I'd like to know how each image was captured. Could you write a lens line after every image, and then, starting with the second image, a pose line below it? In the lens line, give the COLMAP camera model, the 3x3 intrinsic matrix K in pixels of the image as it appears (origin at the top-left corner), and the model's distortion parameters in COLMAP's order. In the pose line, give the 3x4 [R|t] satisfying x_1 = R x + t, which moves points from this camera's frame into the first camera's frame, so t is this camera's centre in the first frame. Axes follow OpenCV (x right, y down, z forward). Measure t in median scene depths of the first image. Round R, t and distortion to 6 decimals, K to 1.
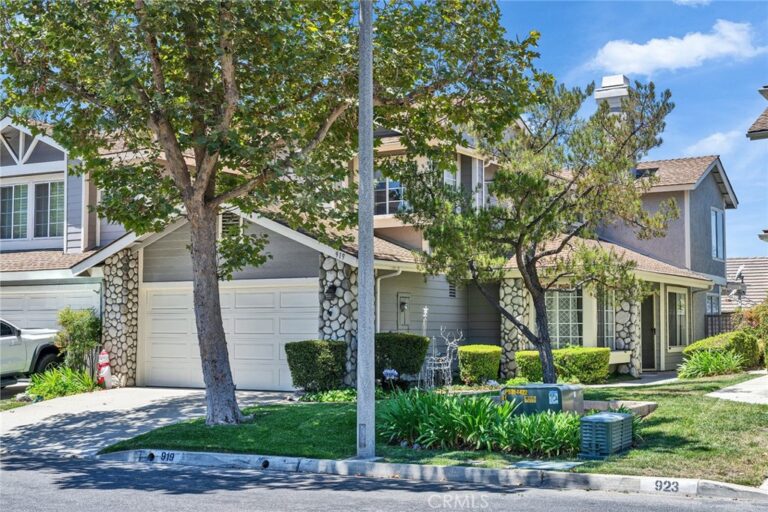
lens RADIAL K [[1015.3, 0, 384.0], [0, 1015.3, 256.0], [0, 0, 1]] dist [0.011721, -0.001694]
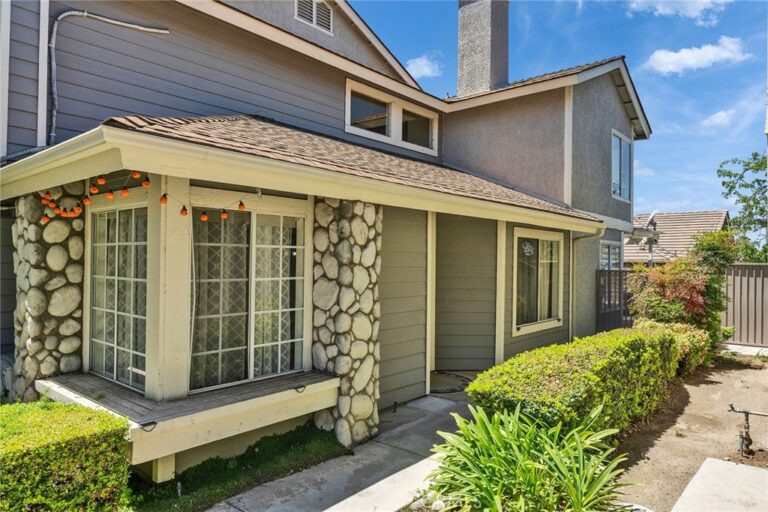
lens RADIAL K [[501.5, 0, 384.0], [0, 501.5, 256.0], [0, 0, 1]] dist [0.004437, 0.000664]
pose [[0.986669, 0.009288, -0.162476, 0.291567], [0.000920, 0.998036, 0.062637, 0.032401], [0.162739, -0.061951, 0.984722, 0.806762]]
